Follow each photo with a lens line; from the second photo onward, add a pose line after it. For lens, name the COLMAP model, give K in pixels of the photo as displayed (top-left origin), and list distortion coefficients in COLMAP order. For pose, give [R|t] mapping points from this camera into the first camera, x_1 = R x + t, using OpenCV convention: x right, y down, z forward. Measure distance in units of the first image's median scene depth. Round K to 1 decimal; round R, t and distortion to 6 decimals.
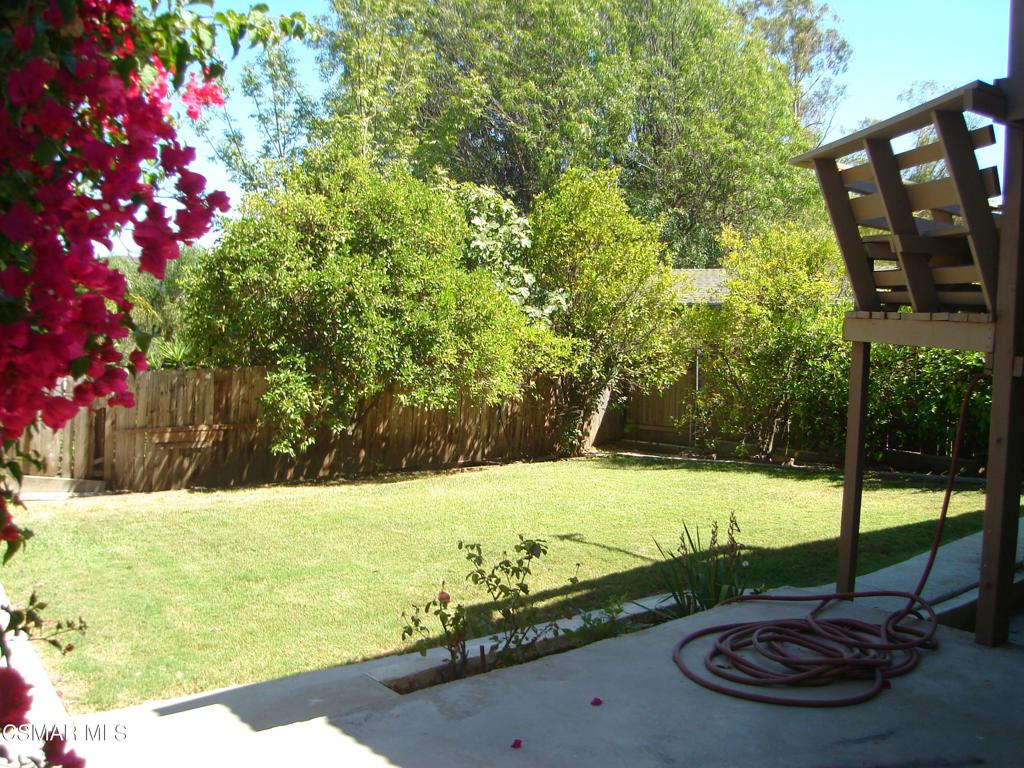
lens RADIAL K [[965.6, 0, 510.0], [0, 965.6, 370.8], [0, 0, 1]] dist [-0.199698, 0.181516]
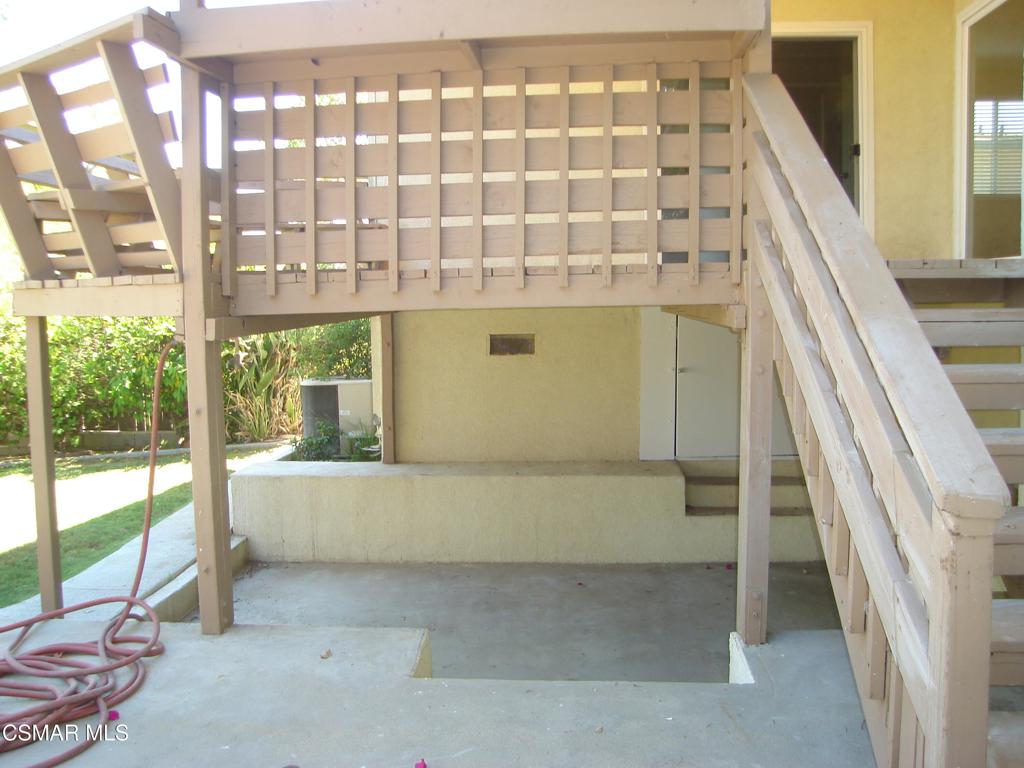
lens RADIAL K [[965.6, 0, 510.0], [0, 965.6, 370.8], [0, 0, 1]] dist [-0.199698, 0.181516]
pose [[0.682640, -0.096958, 0.724294, 0.054574], [0.078751, 0.995147, 0.058994, 0.003036], [-0.726499, 0.016767, 0.686963, 0.111480]]
